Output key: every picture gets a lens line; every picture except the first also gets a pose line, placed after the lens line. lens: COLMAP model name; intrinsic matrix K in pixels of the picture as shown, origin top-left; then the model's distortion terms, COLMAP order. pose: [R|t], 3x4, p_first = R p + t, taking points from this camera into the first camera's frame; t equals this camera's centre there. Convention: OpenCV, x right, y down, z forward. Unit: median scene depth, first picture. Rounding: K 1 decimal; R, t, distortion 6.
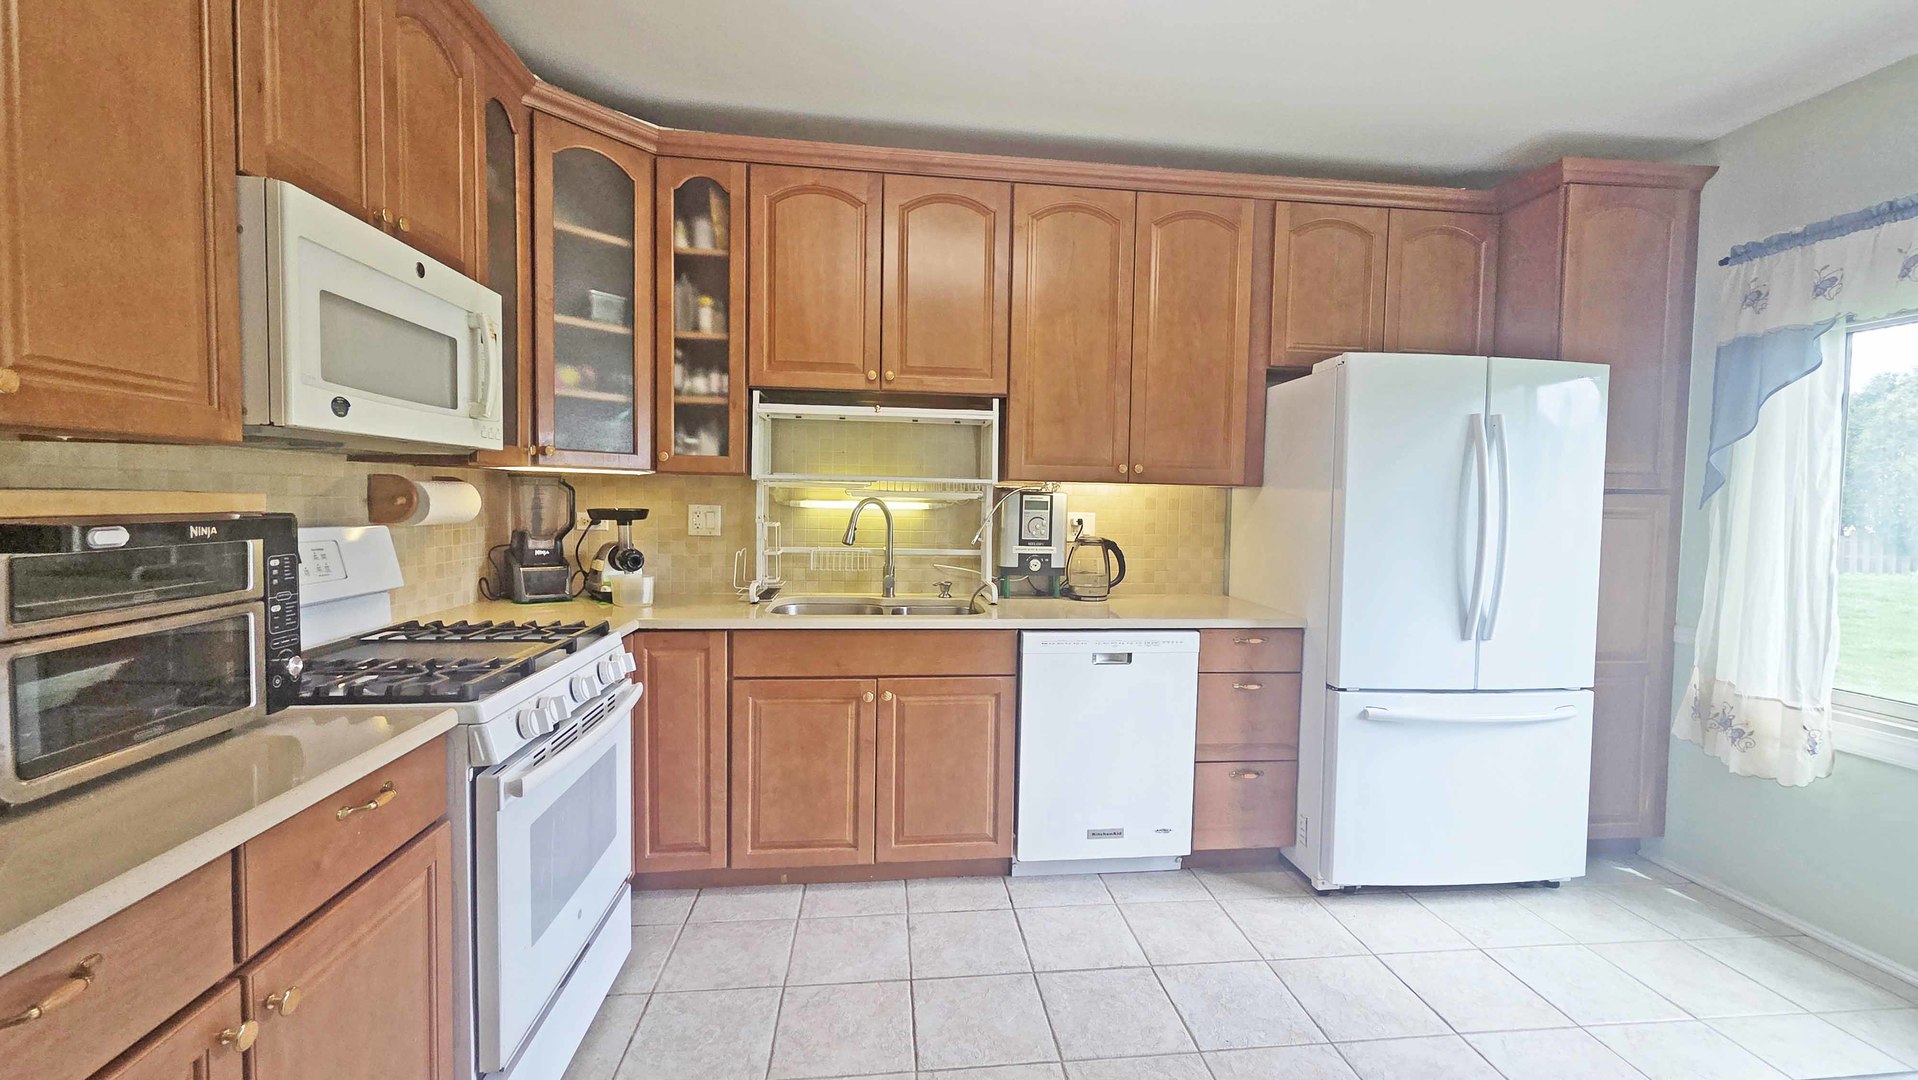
lens RADIAL K [[786.9, 0, 973.5], [0, 786.9, 531.6], [0, 0, 1]] dist [0.003473, 0.000496]
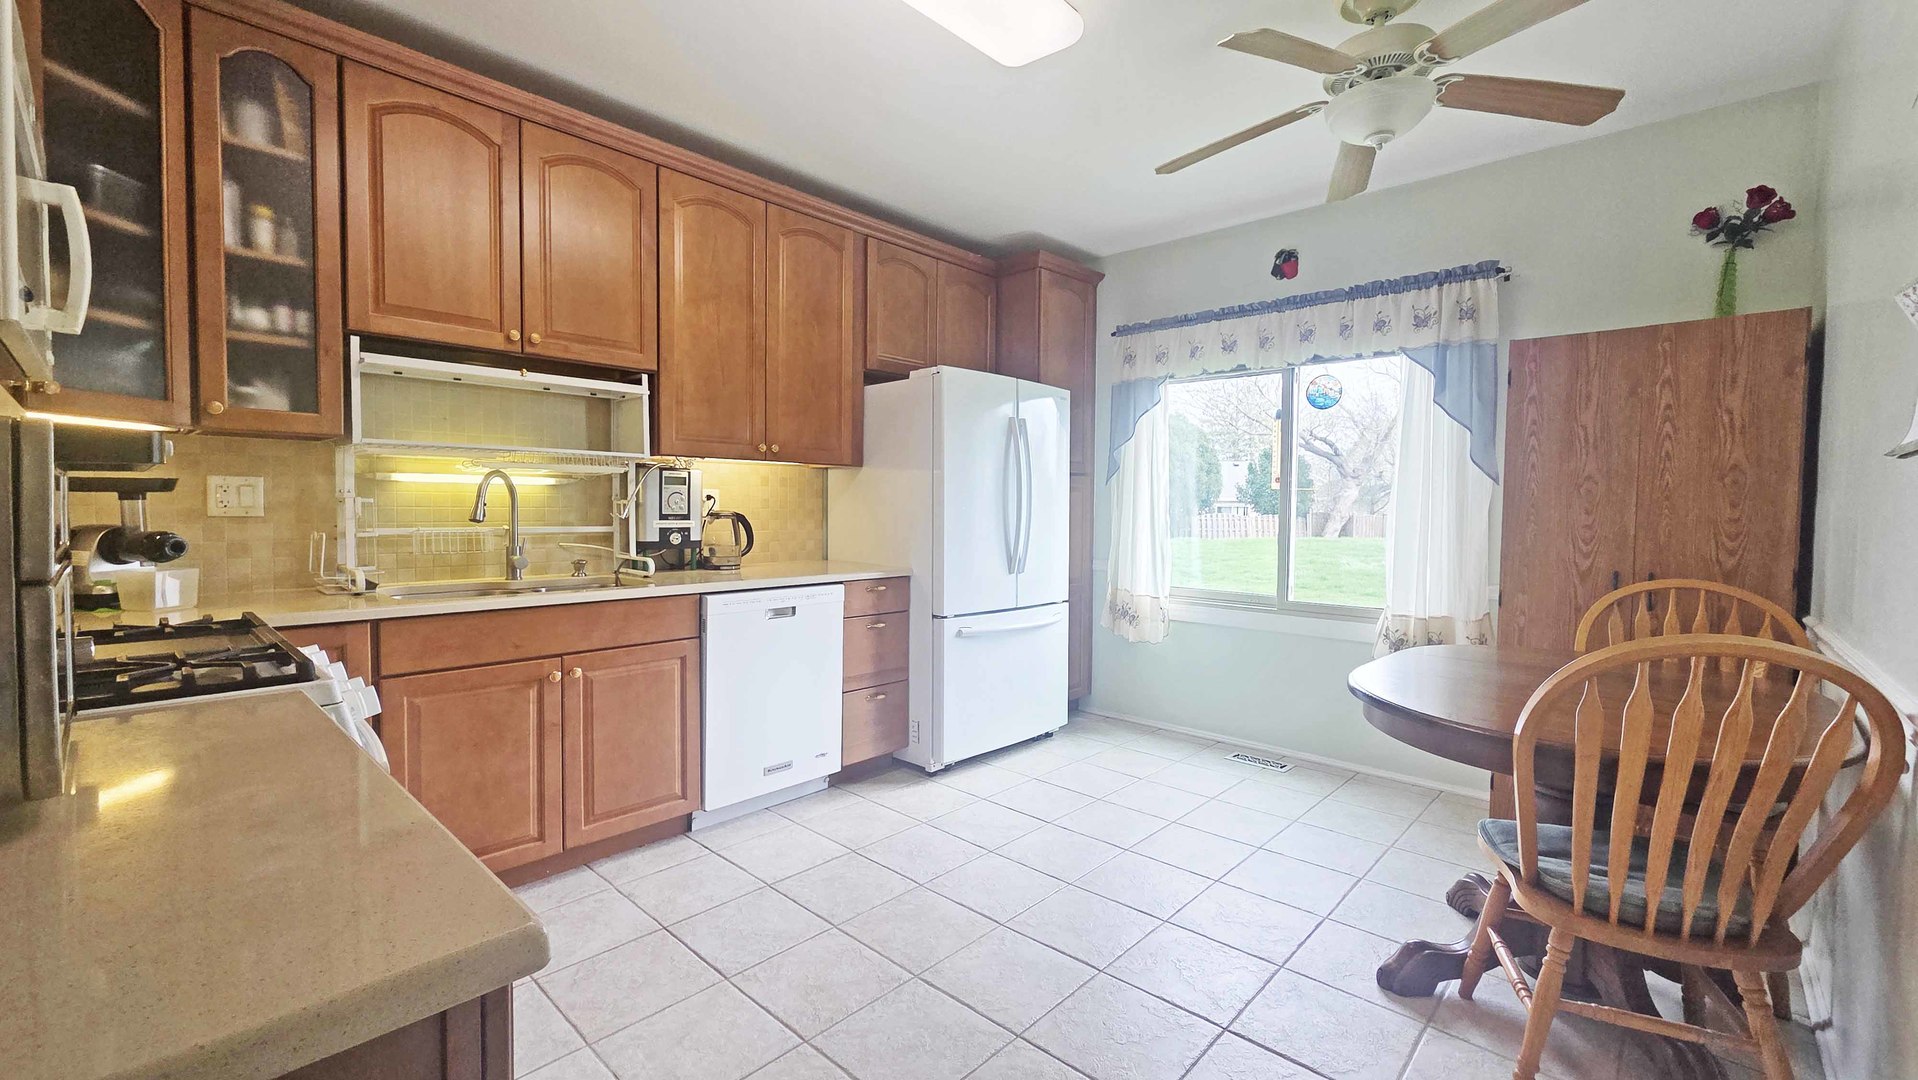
lens RADIAL K [[786.9, 0, 972.0], [0, 786.9, 531.3], [0, 0, 1]] dist [0.003473, 0.000496]
pose [[0.759579, -0.032725, 0.649592, -0.336463], [0.031378, 0.999414, 0.013657, 0.035068], [-0.649658, 0.010009, 0.760161, -0.046012]]
